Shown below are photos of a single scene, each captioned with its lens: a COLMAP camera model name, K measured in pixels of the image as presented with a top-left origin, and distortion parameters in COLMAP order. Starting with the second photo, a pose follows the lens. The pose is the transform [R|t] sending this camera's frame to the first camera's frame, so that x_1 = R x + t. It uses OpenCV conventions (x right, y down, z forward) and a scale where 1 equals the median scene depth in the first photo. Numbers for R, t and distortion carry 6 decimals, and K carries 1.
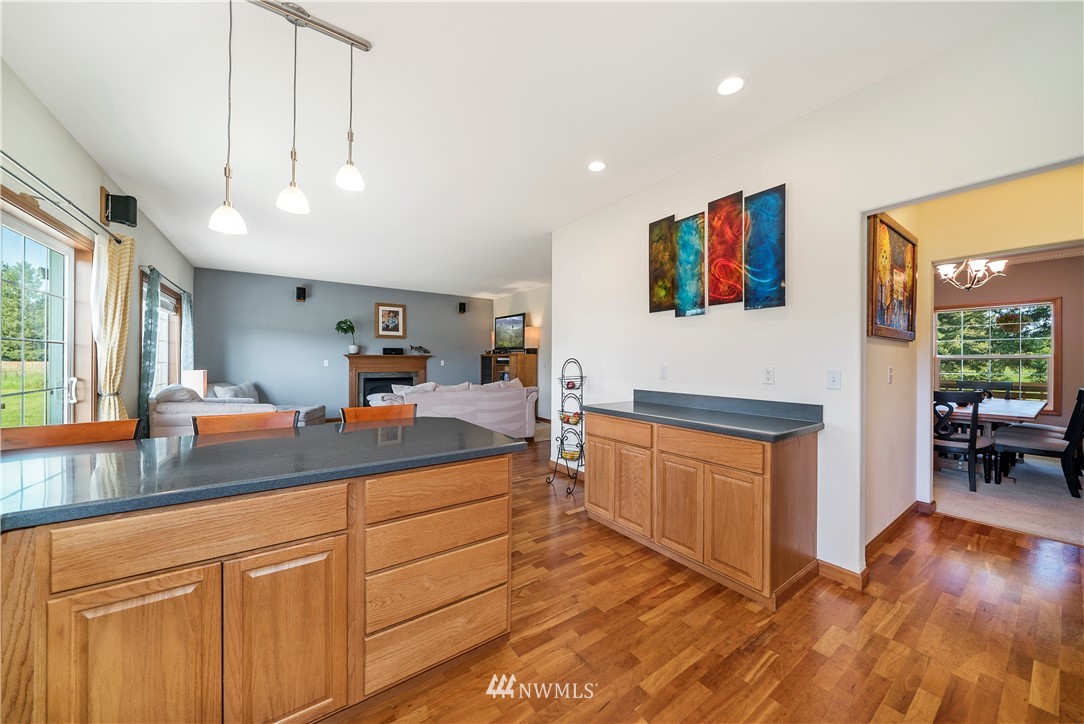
lens RADIAL K [[375.5, 0, 546.6], [0, 375.5, 360.7], [0, 0, 1]] dist [-0.001791, -0.000192]
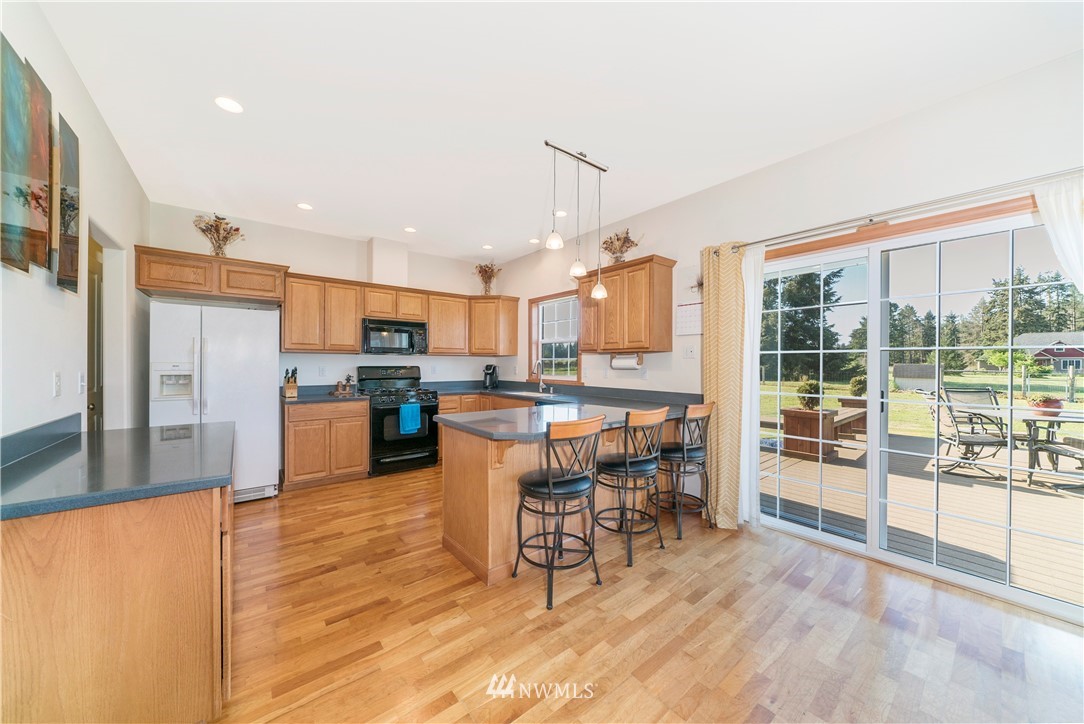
lens RADIAL K [[375.5, 0, 539.5], [0, 375.5, 361.9], [0, 0, 1]] dist [-0.001791, -0.000192]
pose [[-0.997651, -0.007615, -0.068075, -0.369241], [-0.007756, 0.999968, 0.001817, -0.017843], [0.068059, 0.002340, -0.997679, 2.407290]]
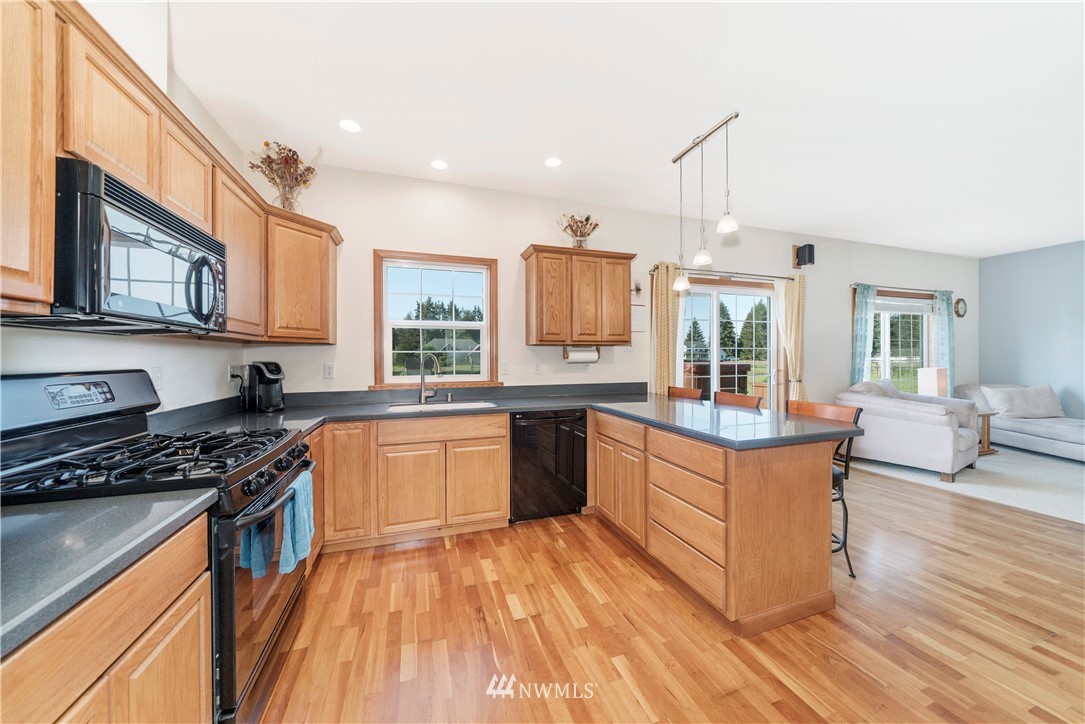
lens RADIAL K [[375.9, 0, 541.5], [0, 375.9, 356.8], [0, 0, 1]] dist [-0.001791, -0.000192]
pose [[-0.275770, -0.003645, -0.961217, 0.944805], [-0.000311, 0.999993, -0.003703, -0.001565], [0.961224, -0.000722, -0.275769, 0.711330]]
